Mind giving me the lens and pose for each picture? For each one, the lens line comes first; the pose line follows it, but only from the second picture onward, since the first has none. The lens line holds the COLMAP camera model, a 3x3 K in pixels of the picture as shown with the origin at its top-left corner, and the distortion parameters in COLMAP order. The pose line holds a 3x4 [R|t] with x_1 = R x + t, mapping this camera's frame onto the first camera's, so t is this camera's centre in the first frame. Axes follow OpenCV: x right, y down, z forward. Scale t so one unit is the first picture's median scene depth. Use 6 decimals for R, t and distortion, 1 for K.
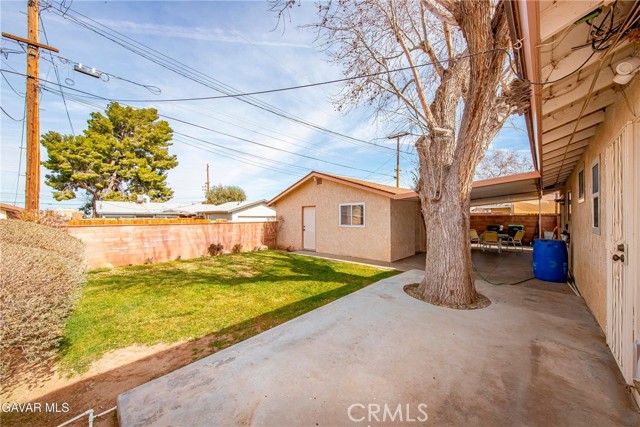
lens RADIAL K [[229.0, 0, 320.0], [0, 229.0, 213.5], [0, 0, 1]] dist [0.000248, 0.000018]
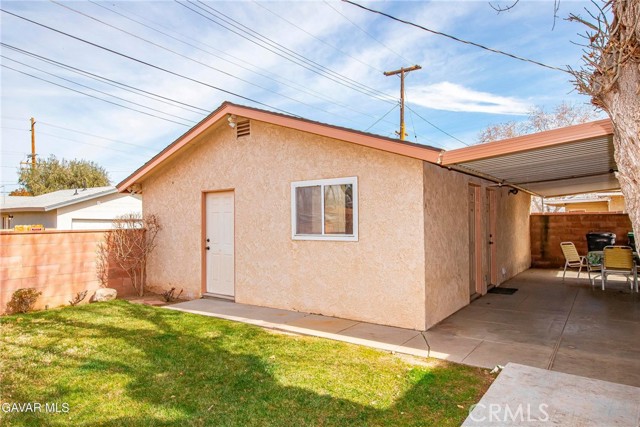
lens RADIAL K [[390.9, 0, 320.0], [0, 390.9, 213.5], [0, 0, 1]] dist [0.001430, 0.000397]
pose [[0.988853, -0.002068, 0.148883, 0.026955], [0.003302, 0.999962, -0.008041, 0.015349], [-0.148861, 0.008443, 0.988822, 0.275754]]
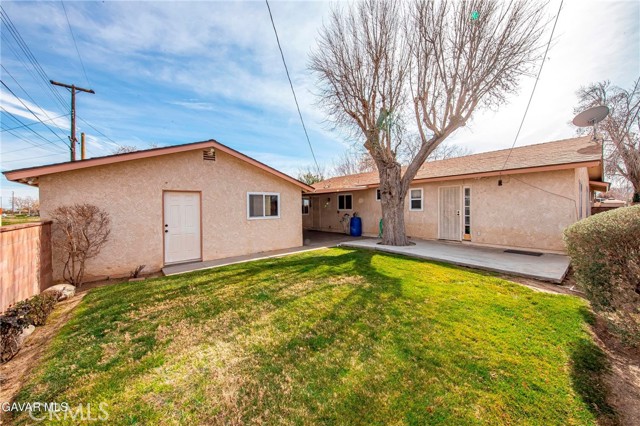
lens RADIAL K [[229.0, 0, 320.0], [0, 229.0, 213.0], [0, 0, 1]] dist [0.000248, 0.000018]
pose [[0.117073, -0.020832, 0.992905, -0.610122], [0.000582, 0.999781, 0.020908, 0.014219], [-0.993123, -0.001869, 0.117059, 0.562758]]
